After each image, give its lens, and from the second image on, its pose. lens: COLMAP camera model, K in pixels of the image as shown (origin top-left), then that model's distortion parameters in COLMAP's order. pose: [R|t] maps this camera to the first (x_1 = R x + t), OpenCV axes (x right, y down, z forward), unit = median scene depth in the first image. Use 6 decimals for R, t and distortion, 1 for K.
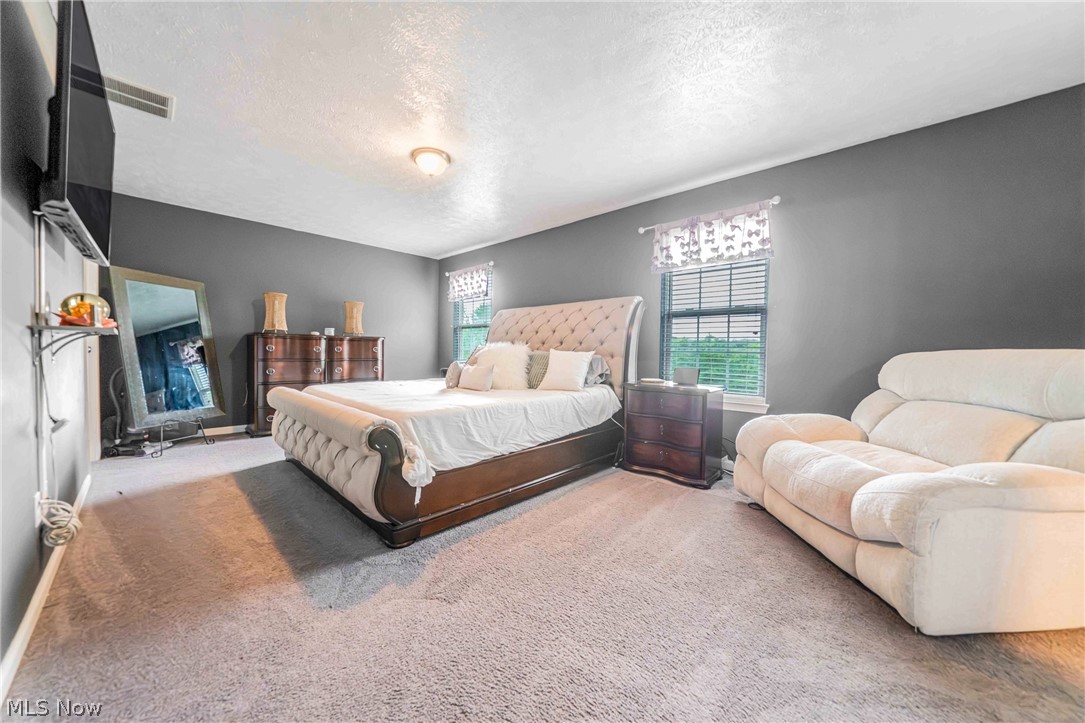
lens RADIAL K [[382.5, 0, 539.7], [0, 382.5, 340.8], [0, 0, 1]] dist [-0.026541, -0.000071]
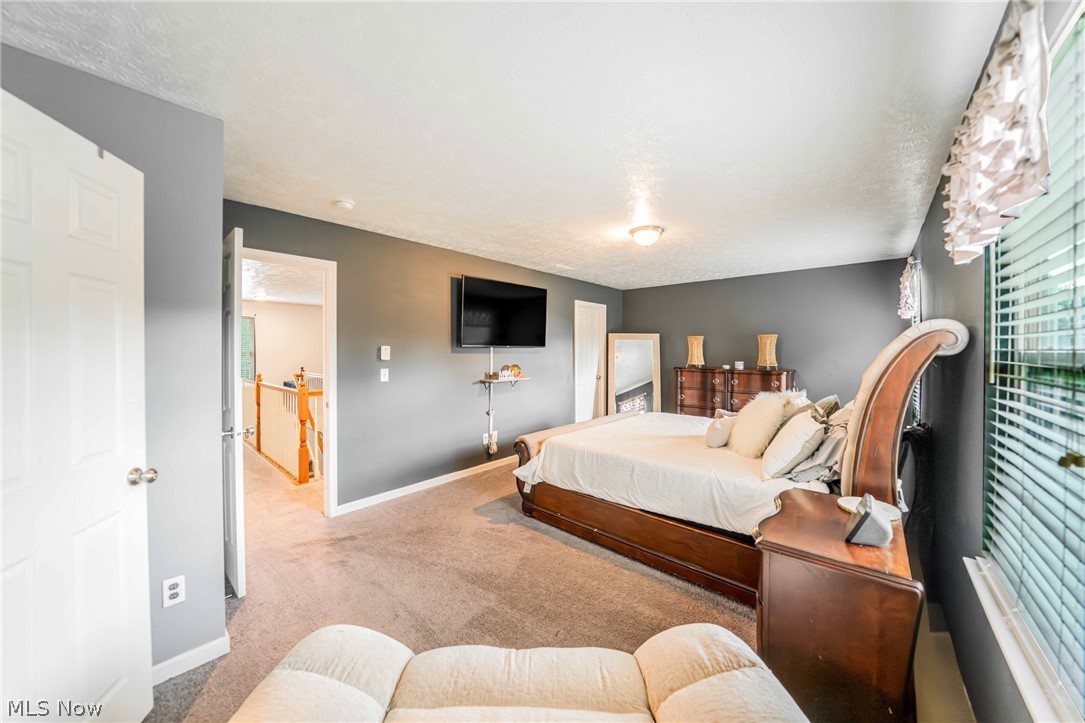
lens RADIAL K [[382.5, 0, 539.7], [0, 382.5, 340.8], [0, 0, 1]] dist [-0.026541, -0.000071]
pose [[0.018519, -0.031349, -0.999337, 0.780130], [0.014488, 0.999412, -0.031083, -0.102046], [0.999724, -0.013903, 0.018963, 0.595857]]
